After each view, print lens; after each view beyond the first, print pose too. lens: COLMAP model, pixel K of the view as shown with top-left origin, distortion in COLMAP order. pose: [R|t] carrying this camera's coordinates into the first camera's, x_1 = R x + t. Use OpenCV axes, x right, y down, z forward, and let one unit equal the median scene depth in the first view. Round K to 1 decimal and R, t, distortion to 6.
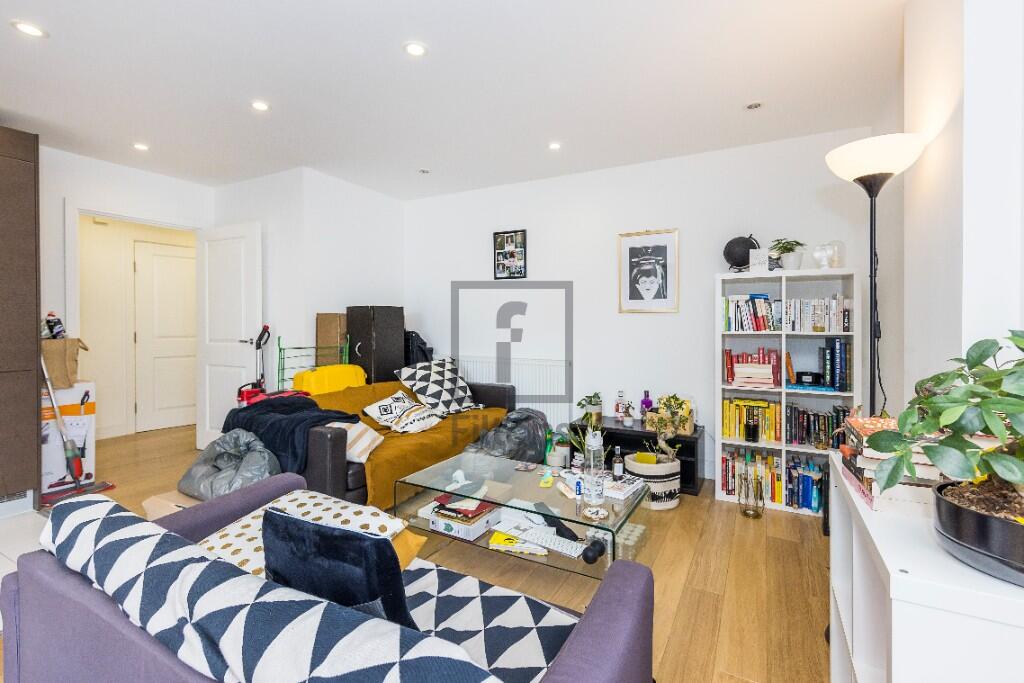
lens RADIAL K [[464.2, 0, 514.7], [0, 464.2, 323.7], [0, 0, 1]] dist [0.000443, -0.000104]
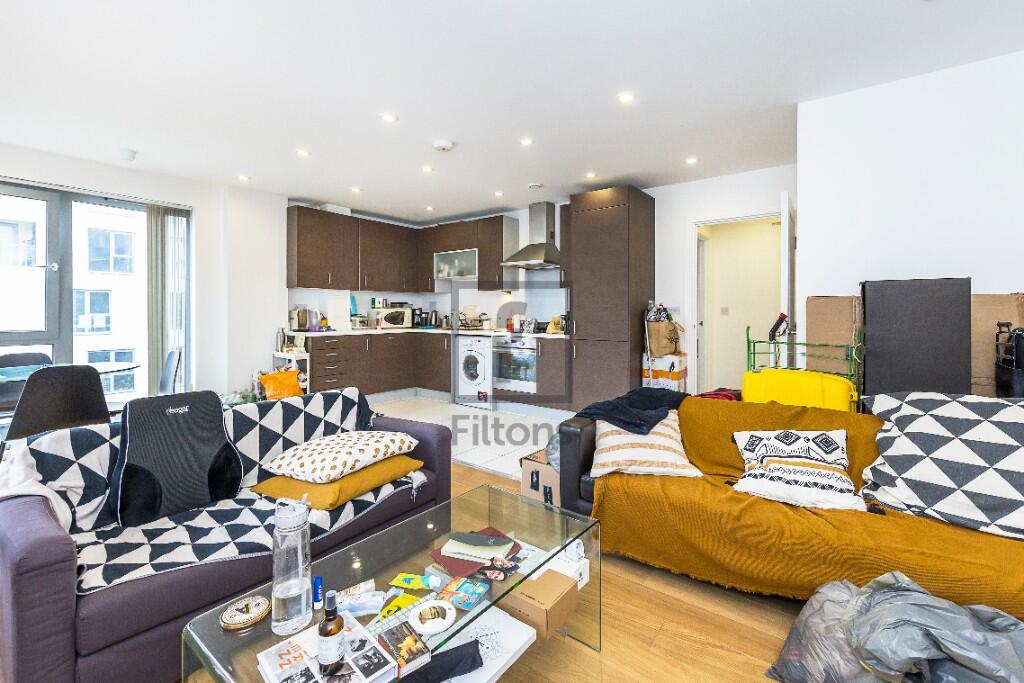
lens RADIAL K [[439.1, 0, 518.1], [0, 439.1, 312.0], [0, 0, 1]] dist [0.000531, 0.000086]
pose [[-0.149976, 0.001823, -0.988688, 0.379576], [-0.007992, 0.999963, 0.003056, 0.002782], [0.988657, 0.008360, -0.149956, 0.786406]]
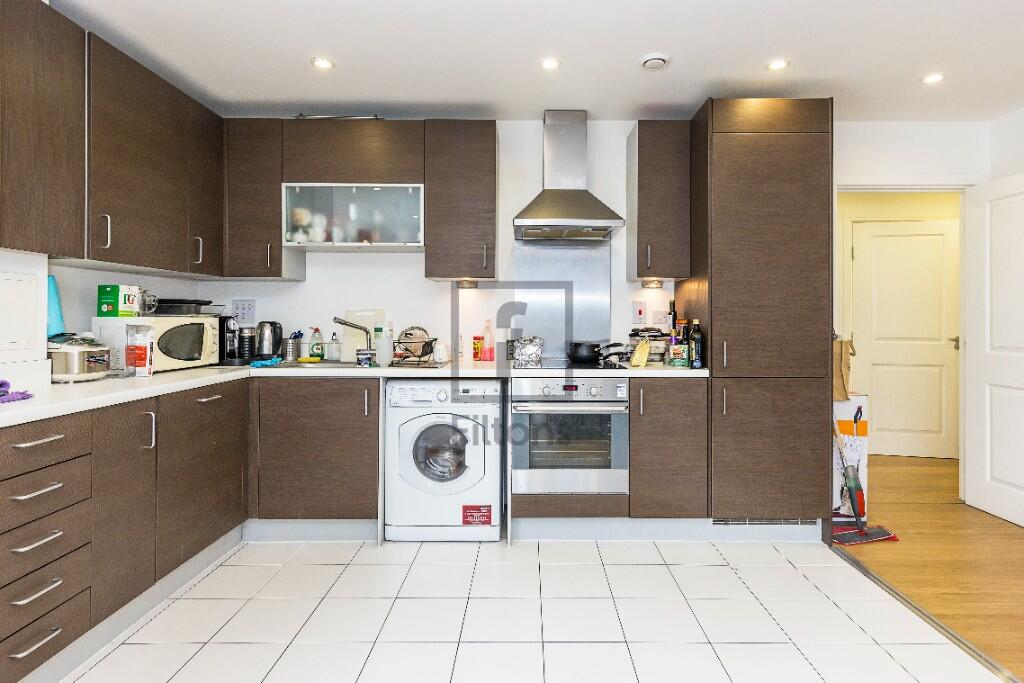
lens RADIAL K [[521.6, 0, 516.4], [0, 521.6, 316.7], [0, 0, 1]] dist [-0.002442, -0.000602]
pose [[0.481570, 0.000415, -0.876408, -0.432934], [-0.007464, 0.999966, -0.003628, -0.002213], [0.876376, 0.008289, 0.481556, 0.046592]]
